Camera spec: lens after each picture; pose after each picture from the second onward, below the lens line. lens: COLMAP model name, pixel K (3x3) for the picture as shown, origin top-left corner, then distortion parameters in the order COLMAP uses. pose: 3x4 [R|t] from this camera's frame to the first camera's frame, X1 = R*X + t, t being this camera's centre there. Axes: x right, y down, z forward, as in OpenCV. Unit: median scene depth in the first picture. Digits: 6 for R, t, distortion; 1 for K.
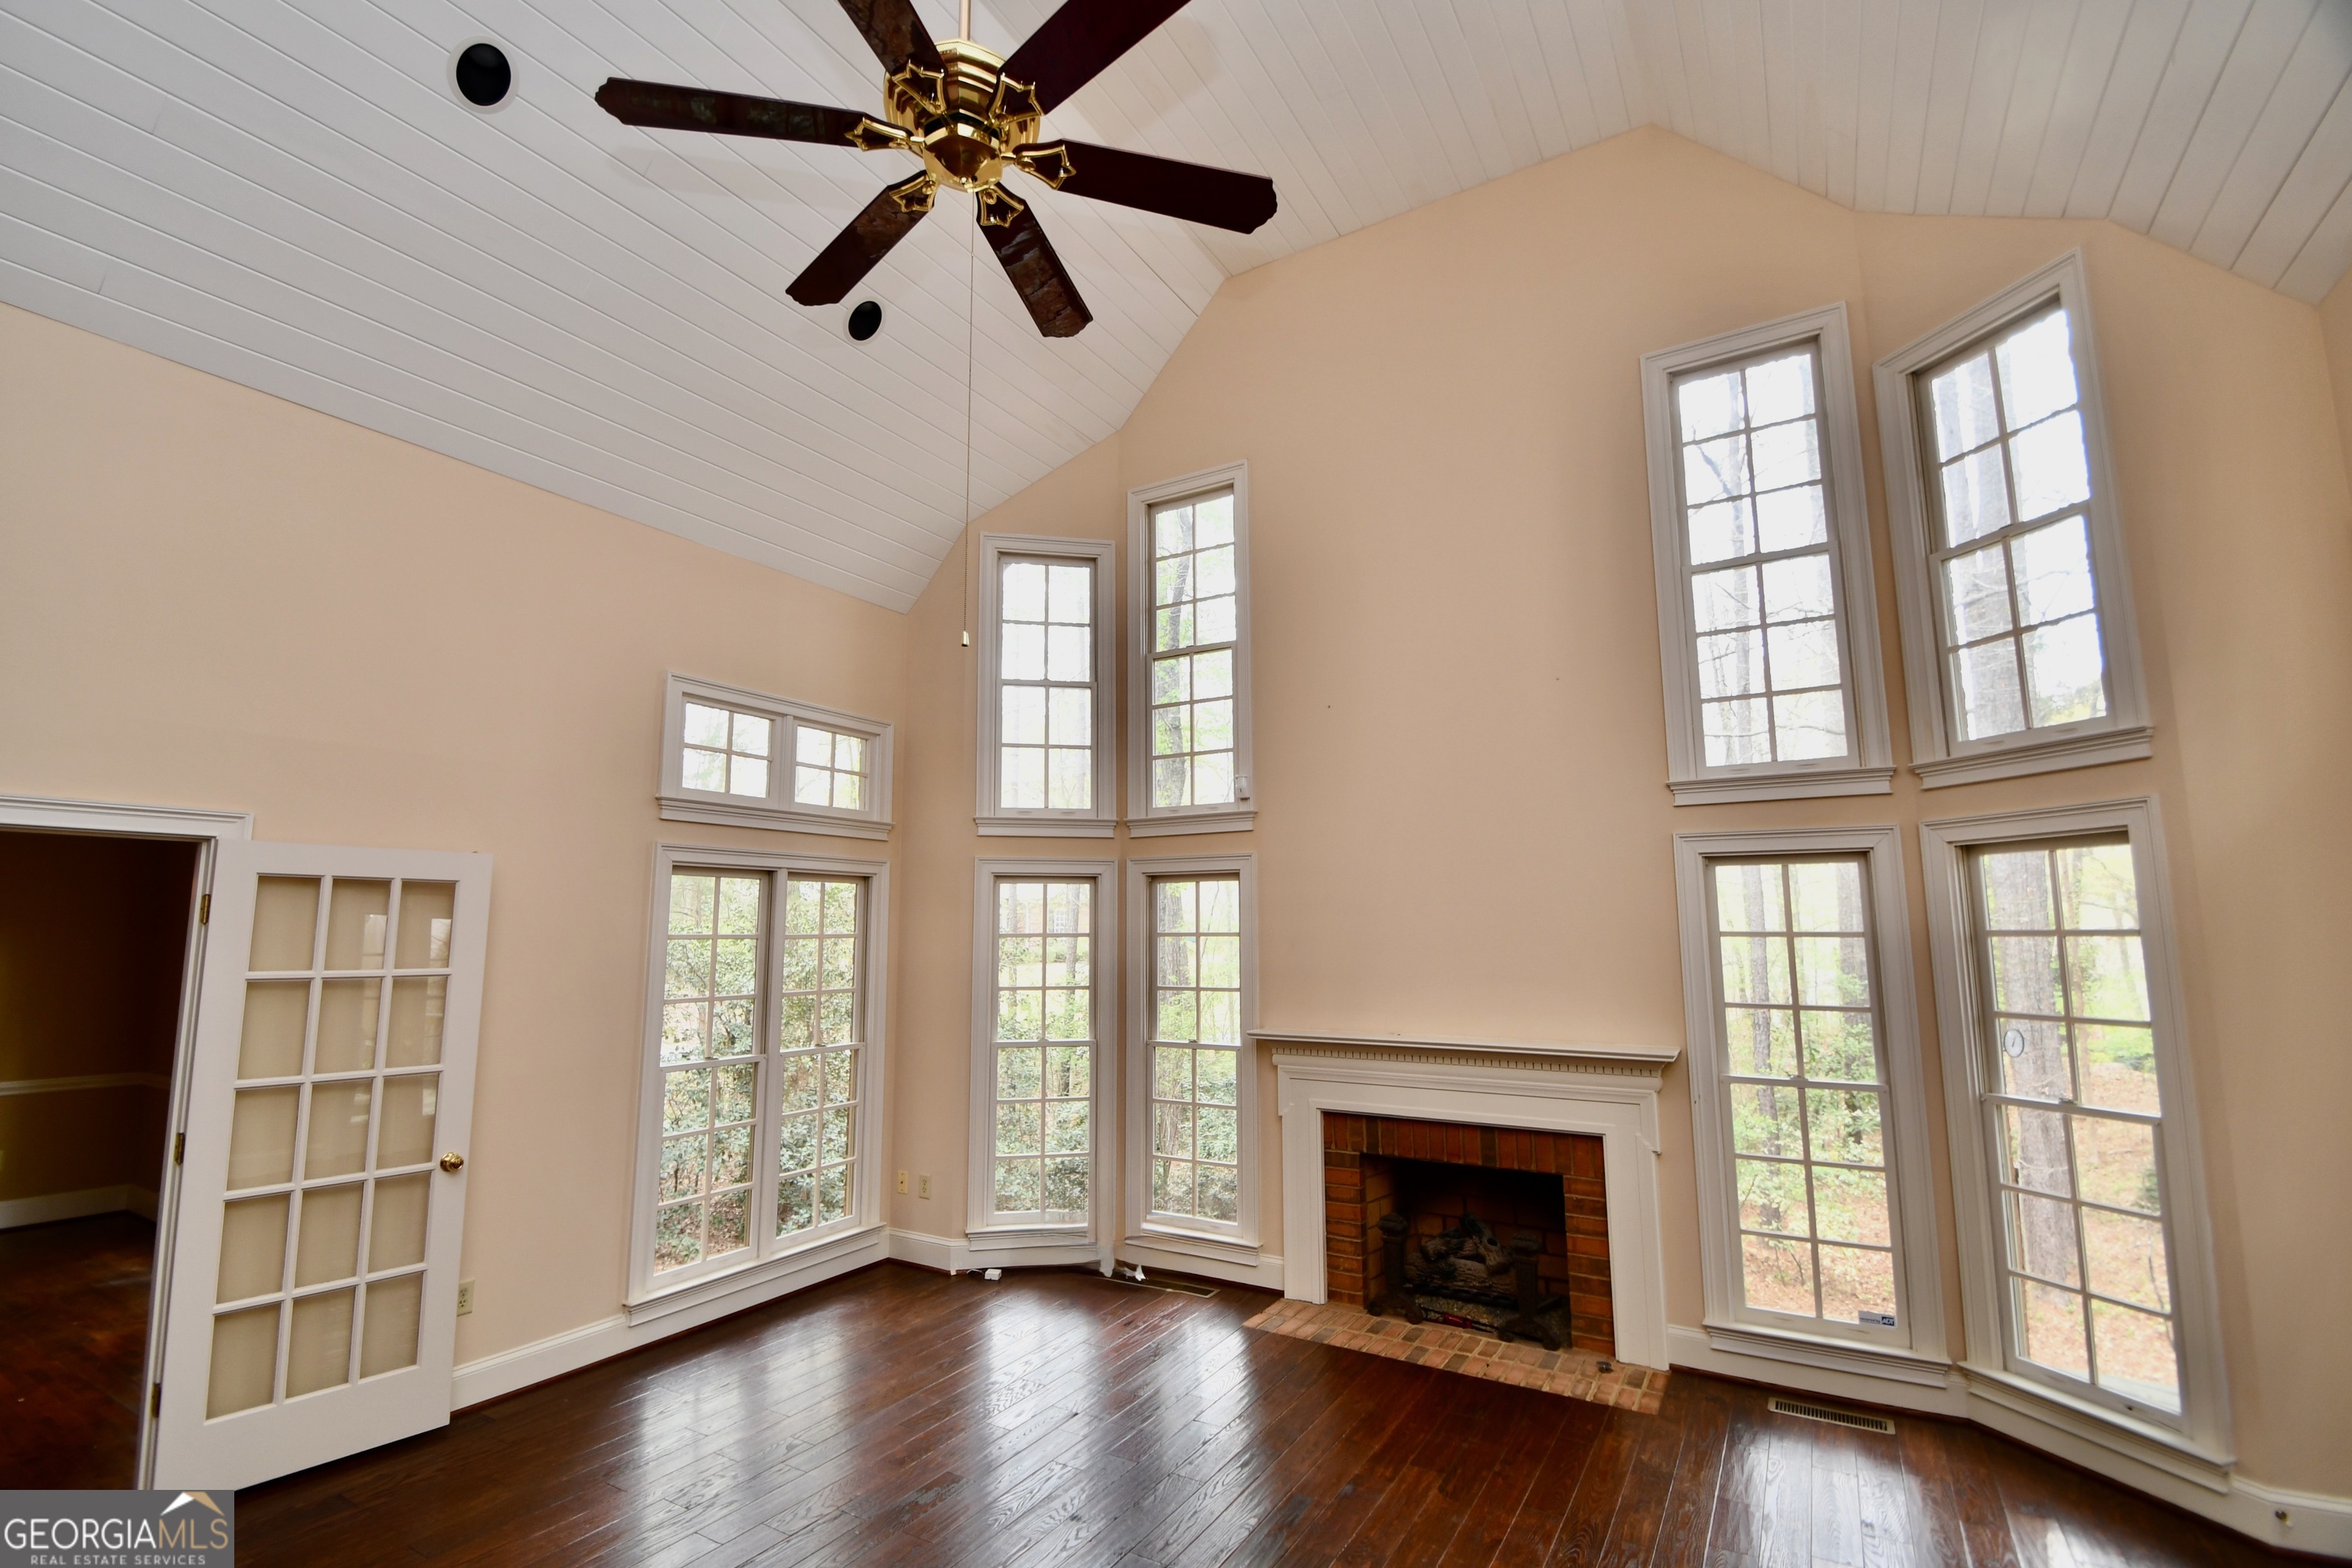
lens RADIAL K [[1021.1, 0, 1176.4], [0, 1021.1, 781.7], [0, 0, 1]] dist [0.008199, -0.008539]
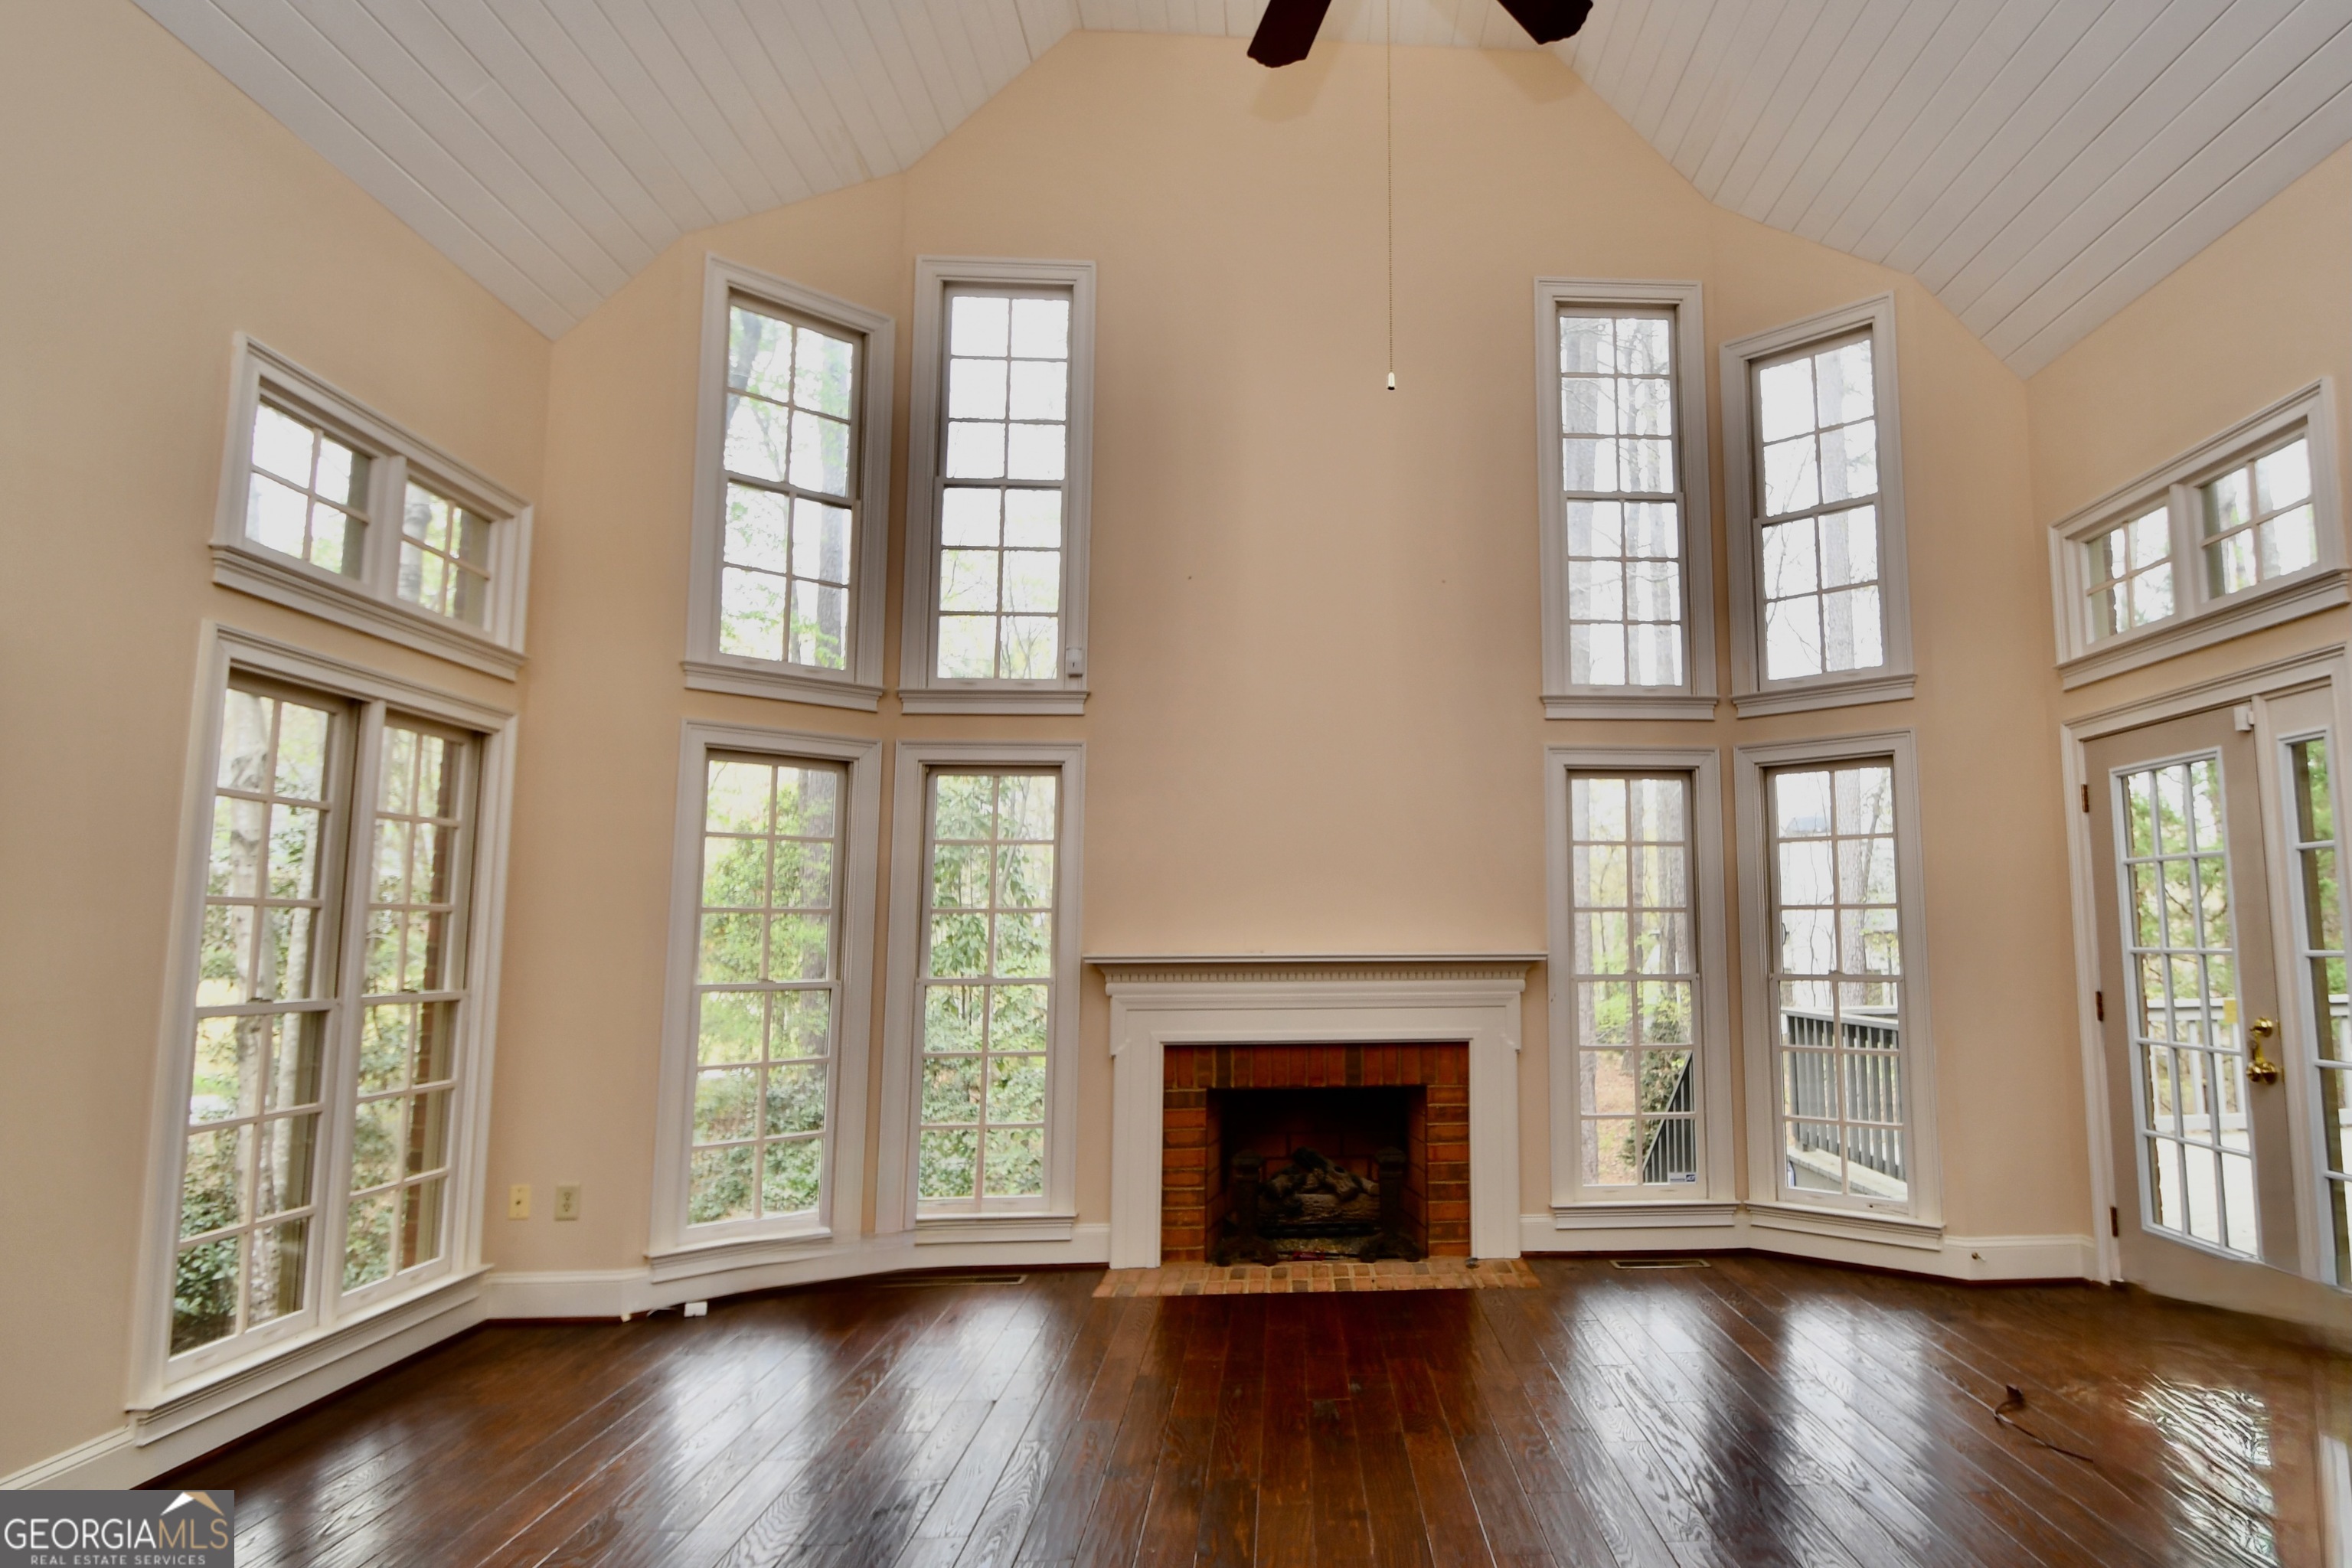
lens RADIAL K [[1408.5, 0, 1199.9], [0, 1408.5, 786.7], [0, 0, 1]] dist [0.005811, -0.008040]
pose [[0.818392, 0.077175, 0.569455, -0.527108], [-0.080870, 0.996547, -0.018833, 0.128823], [-0.568942, -0.030640, 0.821807, 0.024040]]
